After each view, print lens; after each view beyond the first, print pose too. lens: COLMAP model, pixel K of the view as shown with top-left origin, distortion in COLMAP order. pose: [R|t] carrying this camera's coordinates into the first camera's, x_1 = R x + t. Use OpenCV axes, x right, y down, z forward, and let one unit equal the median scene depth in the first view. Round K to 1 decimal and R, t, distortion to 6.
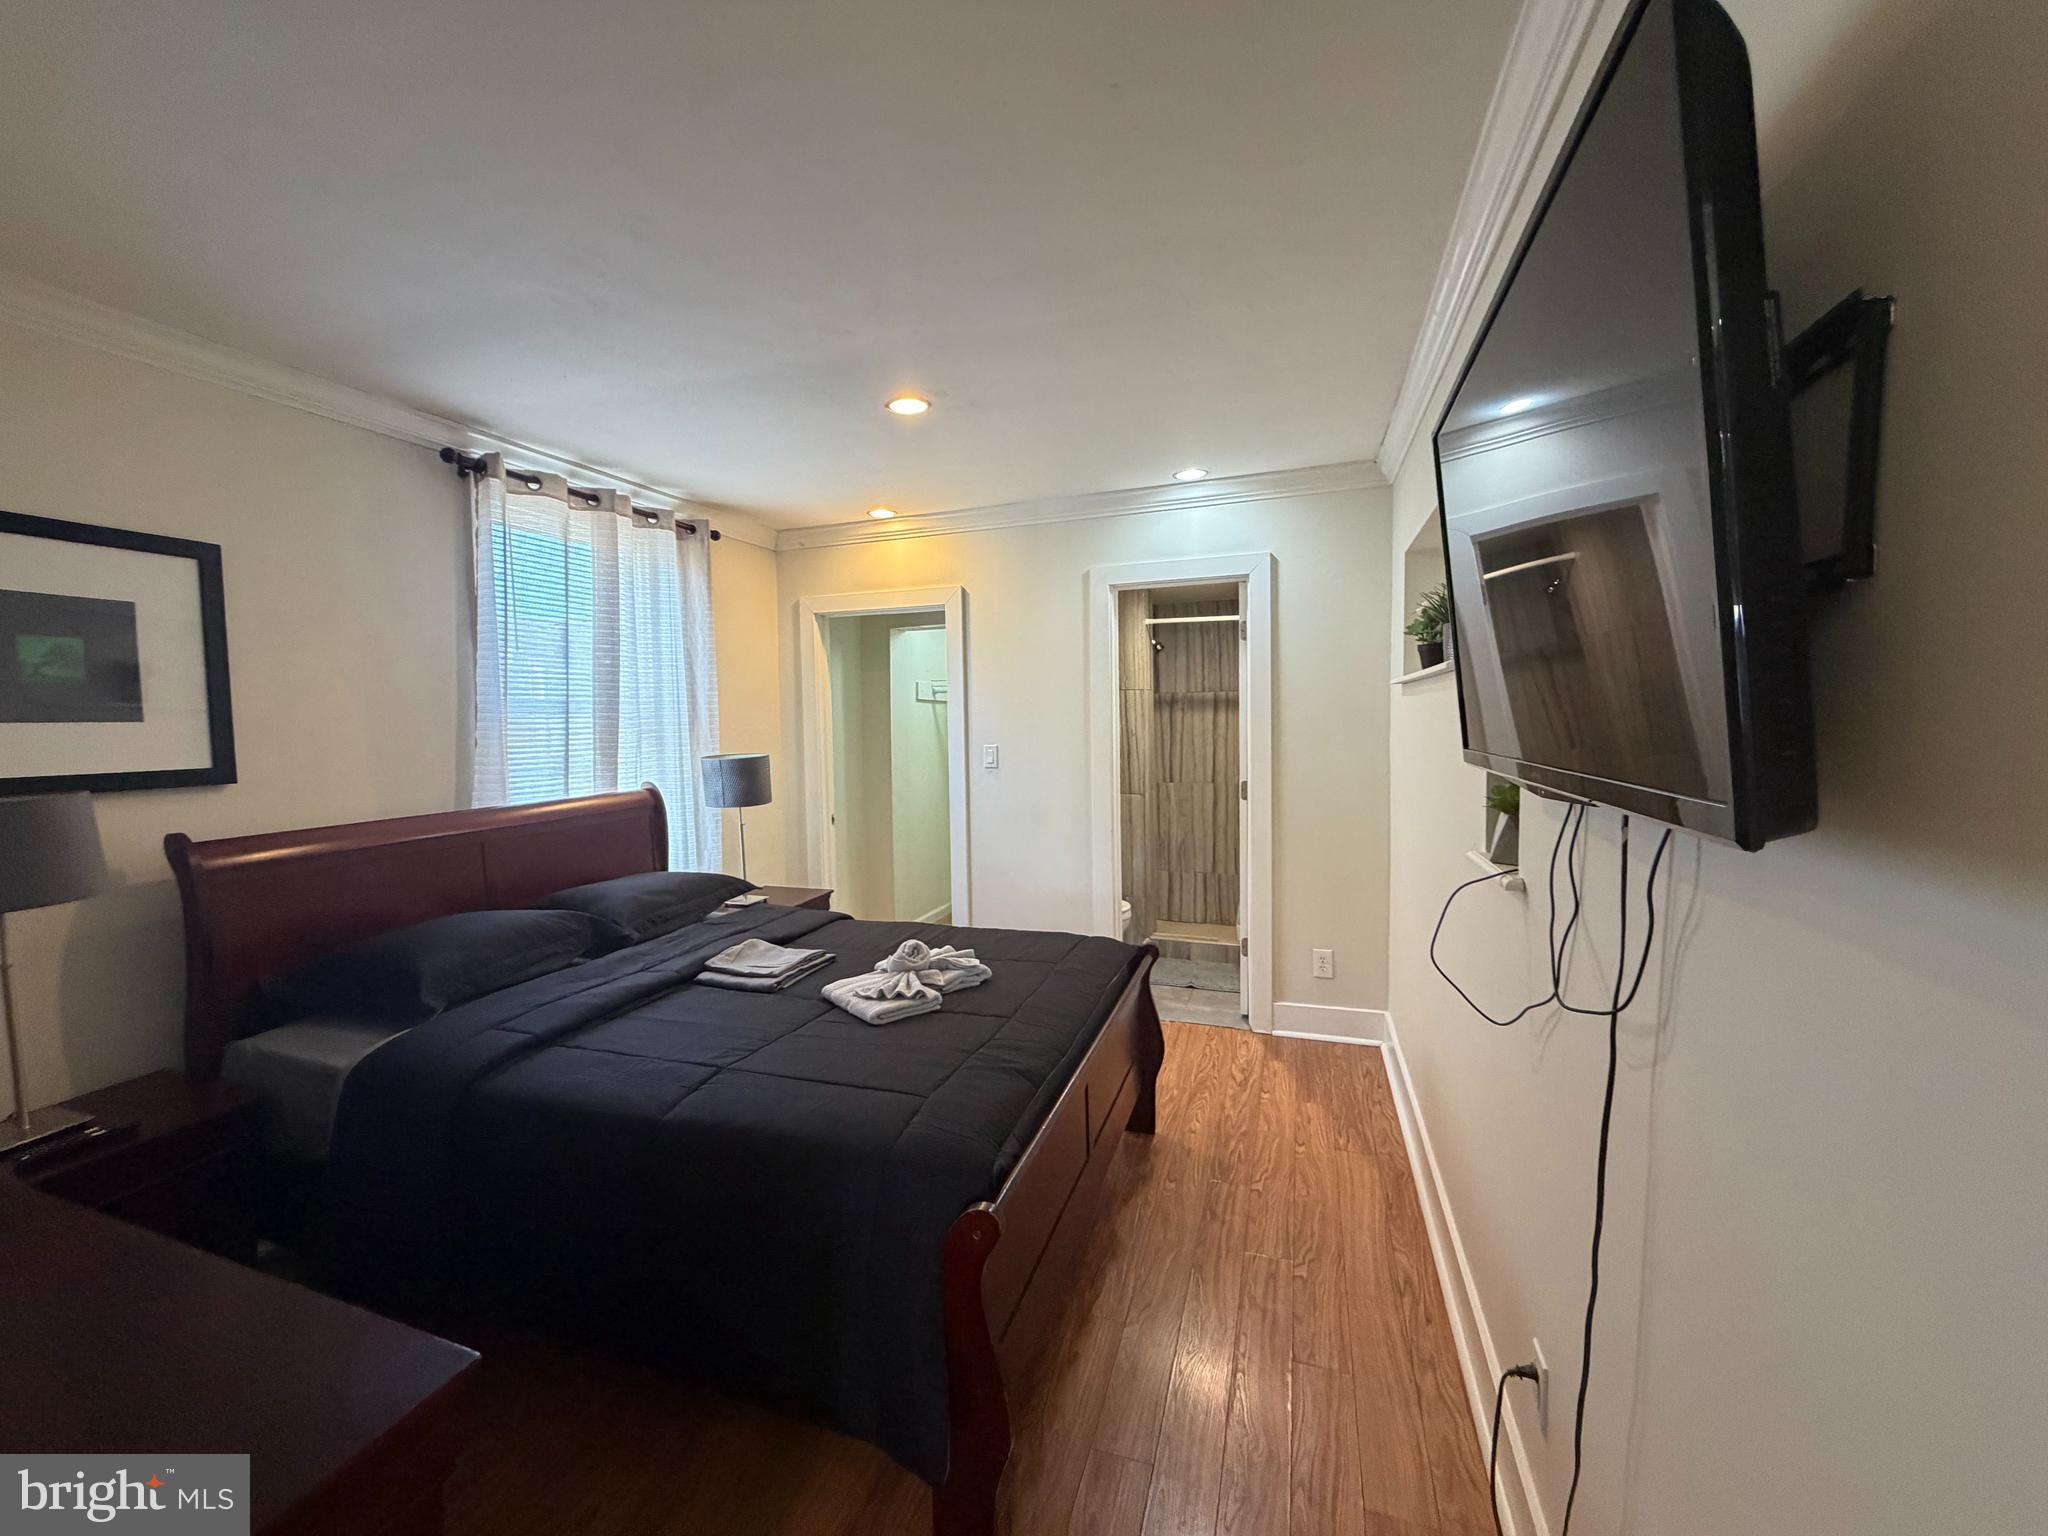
lens RADIAL K [[812.9, 0, 1017.5], [0, 812.9, 767.1], [0, 0, 1]] dist [-0.001320, -0.000067]
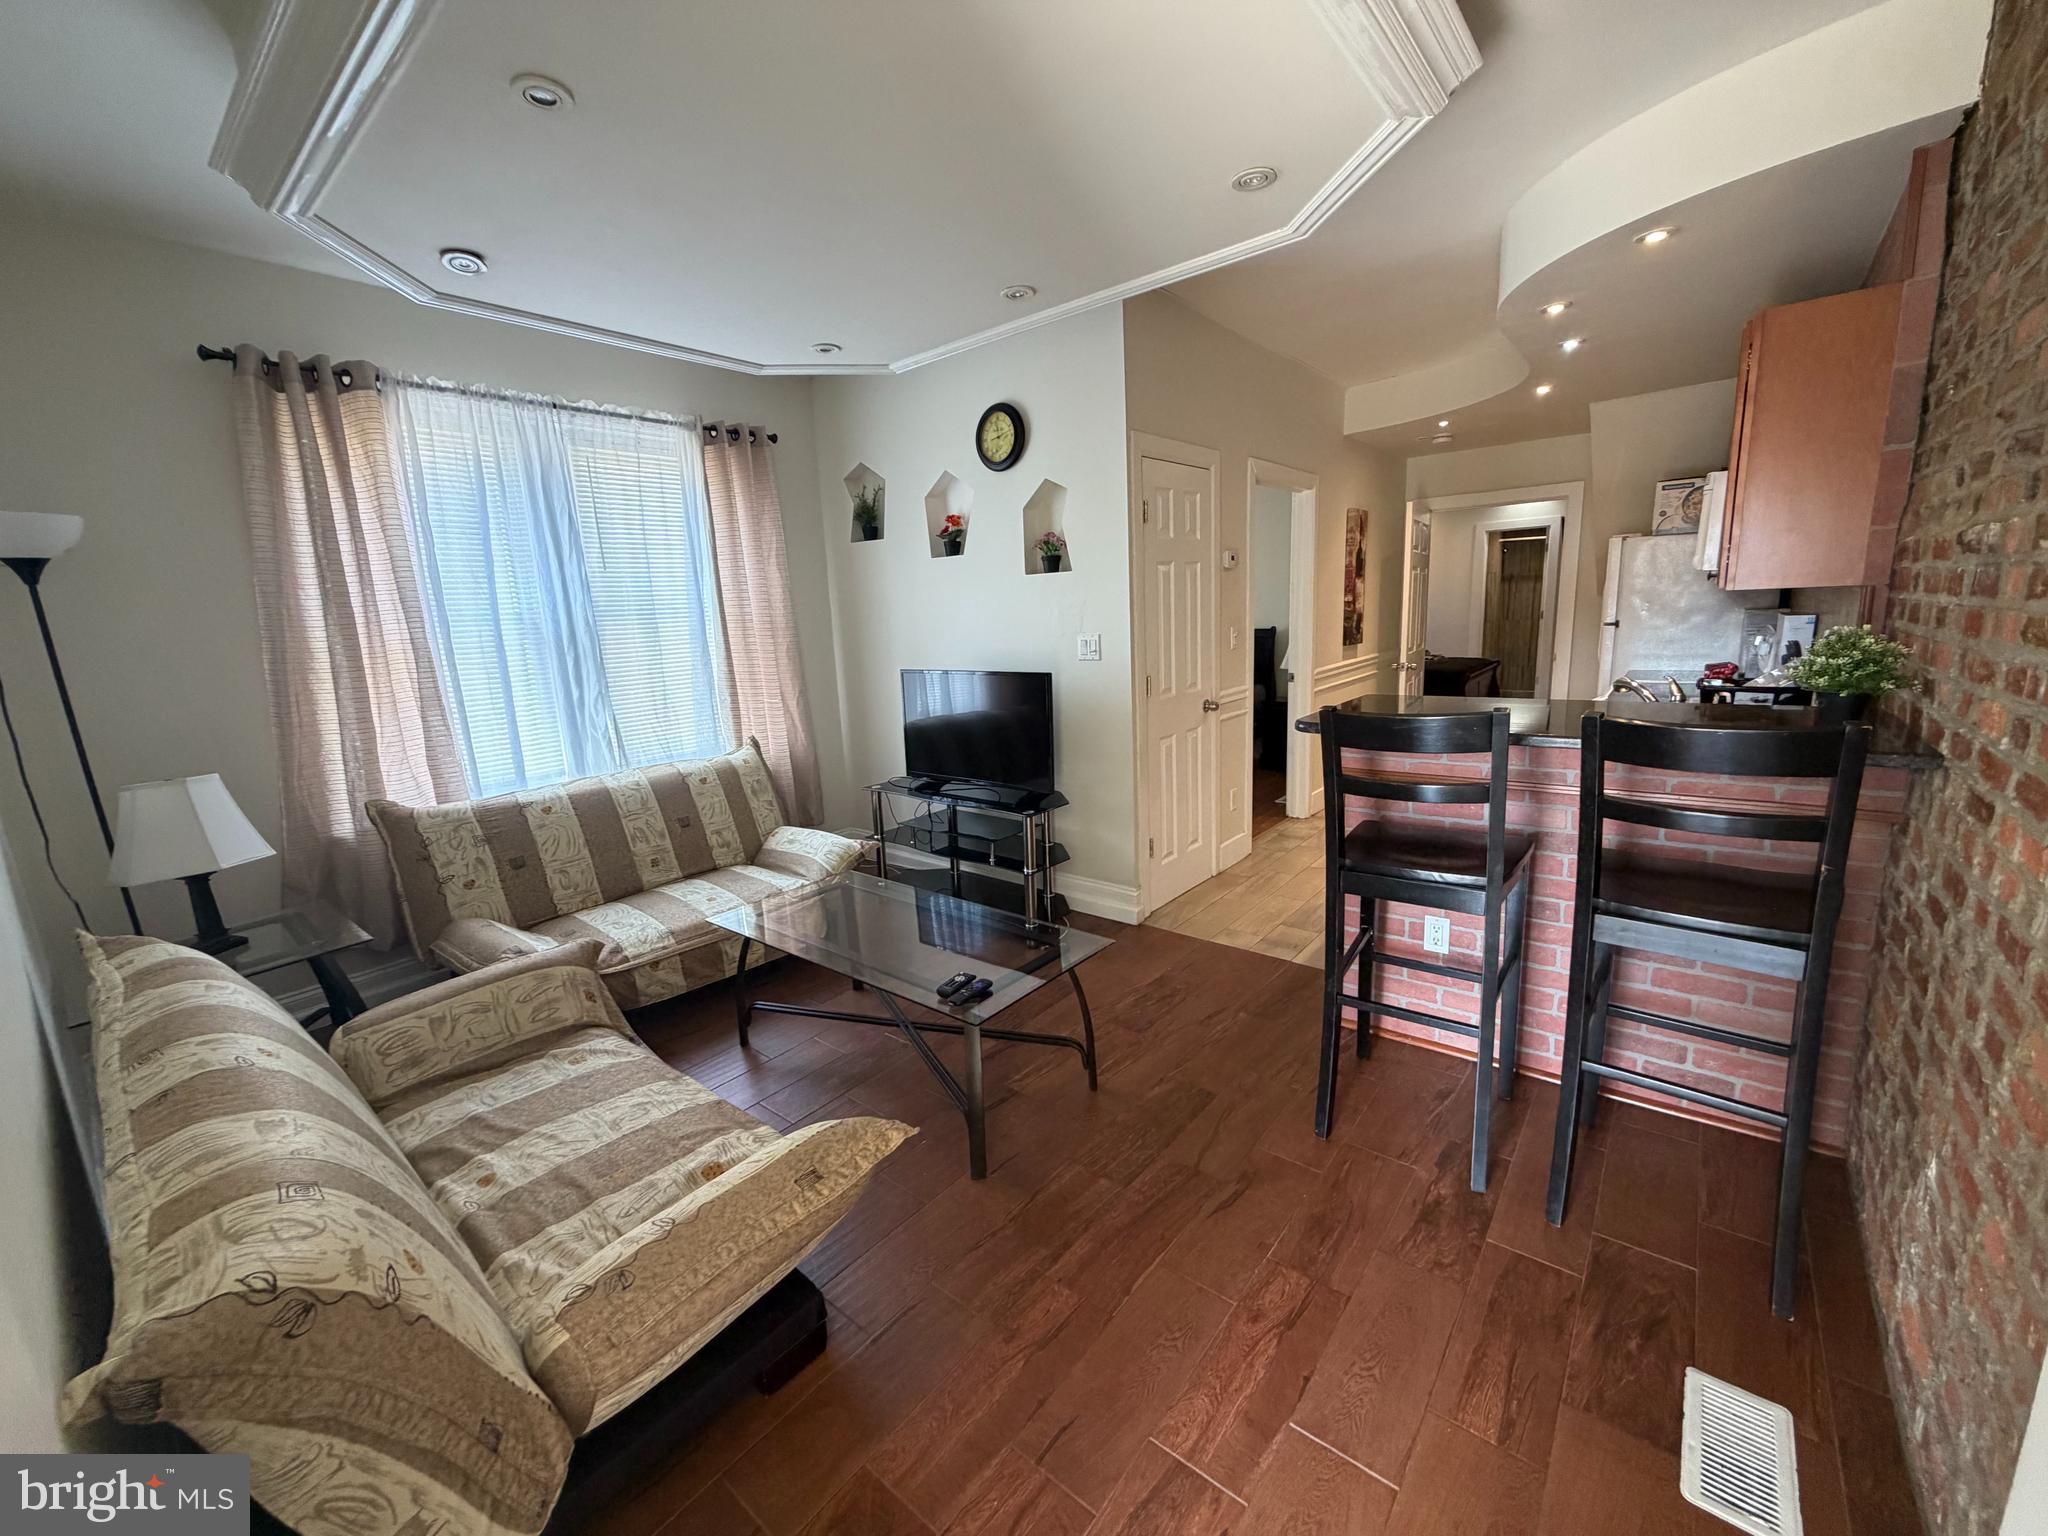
lens RADIAL K [[812.9, 0, 1013.6], [0, 812.9, 762.7], [0, 0, 1]] dist [-0.001320, -0.000067]
pose [[0.943686, 0.035504, -0.328932, -0.368354], [0.011783, 0.989988, 0.140659, 0.099231], [0.330633, -0.136613, 0.933819, -1.714728]]
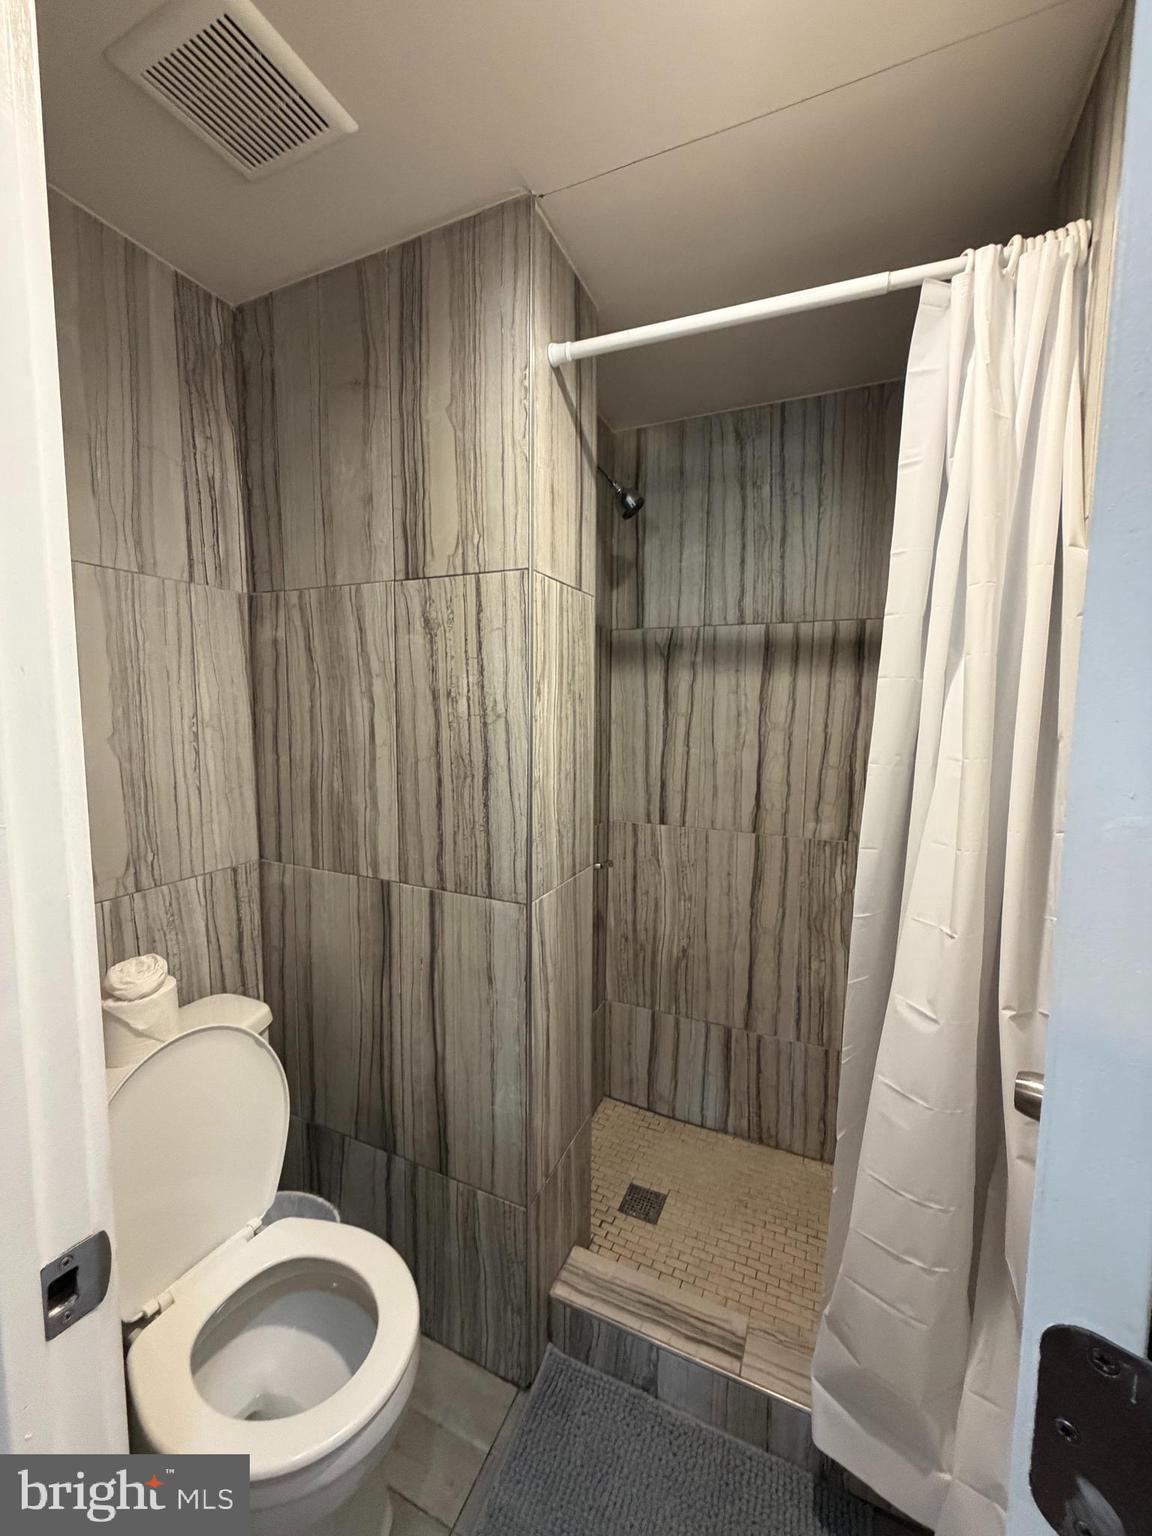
lens RADIAL K [[609.7, 0, 578.1], [0, 609.7, 770.9], [0, 0, 1]] dist [-0.001320, -0.000067]
pose [[0.998115, 0.033756, -0.051258, 0.160248], [-0.031904, 0.998823, 0.036532, -0.023212], [0.052431, -0.034828, 0.998017, 0.662128]]
